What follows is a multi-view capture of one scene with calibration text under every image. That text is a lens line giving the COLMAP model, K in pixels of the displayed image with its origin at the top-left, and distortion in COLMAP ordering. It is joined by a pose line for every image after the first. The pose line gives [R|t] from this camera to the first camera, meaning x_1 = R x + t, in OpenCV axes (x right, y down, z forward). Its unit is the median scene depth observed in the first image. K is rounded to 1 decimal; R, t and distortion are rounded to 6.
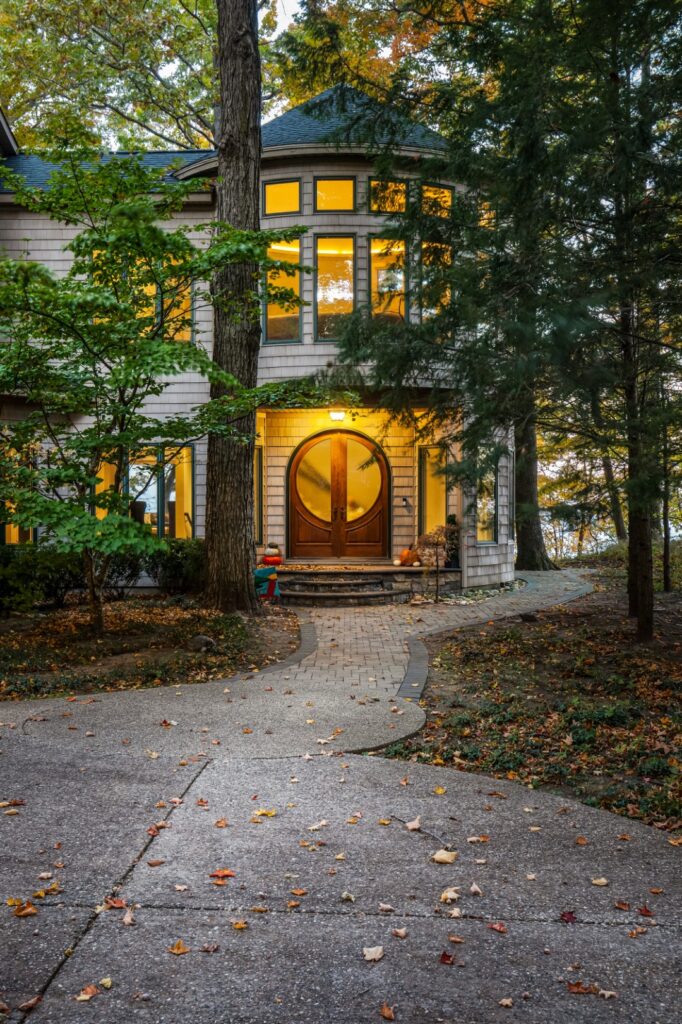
lens RADIAL K [[1028.4, 0, 341.0], [0, 1028.4, 512.0], [0, 0, 1]] dist [0.003293, 0.001452]
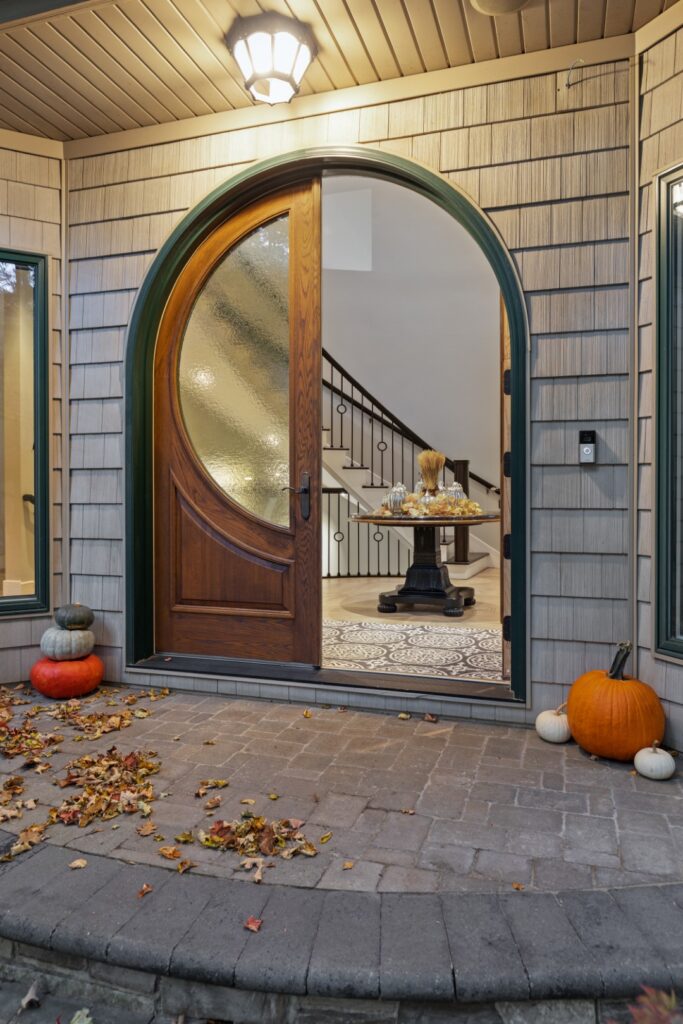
lens RADIAL K [[680.7, 0, 337.8], [0, 680.7, 490.7], [0, 0, 1]] dist [-0.002878, -0.000370]
pose [[0.960308, 0.000328, -0.278940, 0.051103], [-0.001733, 0.999987, -0.004791, 0.000452], [0.278935, 0.005085, 0.960296, 0.846103]]
